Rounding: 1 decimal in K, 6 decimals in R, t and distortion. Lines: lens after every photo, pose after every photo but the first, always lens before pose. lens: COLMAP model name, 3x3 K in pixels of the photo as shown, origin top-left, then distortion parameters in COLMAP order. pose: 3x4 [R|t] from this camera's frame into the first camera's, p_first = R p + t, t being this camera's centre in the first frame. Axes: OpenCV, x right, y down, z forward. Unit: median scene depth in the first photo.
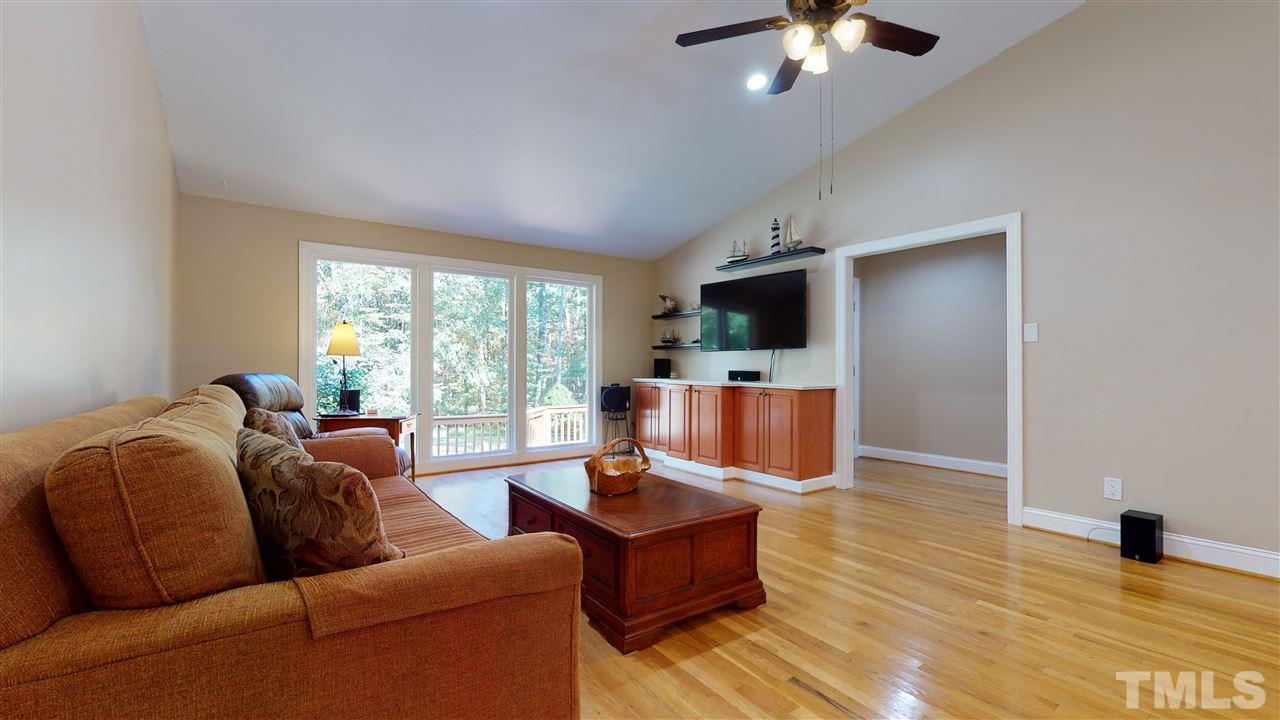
lens RADIAL K [[528.2, 0, 643.2], [0, 528.2, 362.2], [0, 0, 1]] dist [0.001369, 0.000607]
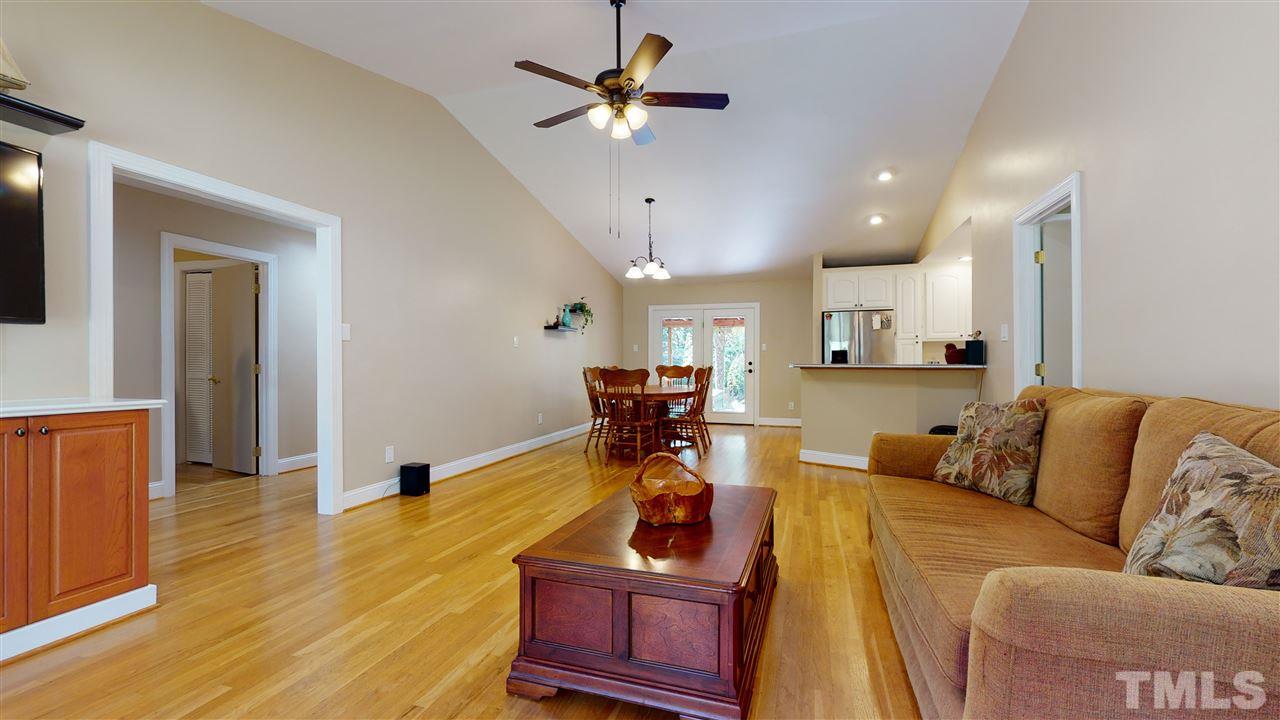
lens RADIAL K [[528.2, 0, 643.2], [0, 528.2, 362.2], [0, 0, 1]] dist [0.001369, 0.000607]
pose [[-0.597295, -0.002759, 0.802017, -0.605955], [-0.009036, 0.999954, -0.003290, 0.004894], [-0.801971, -0.009212, -0.597292, 1.371114]]
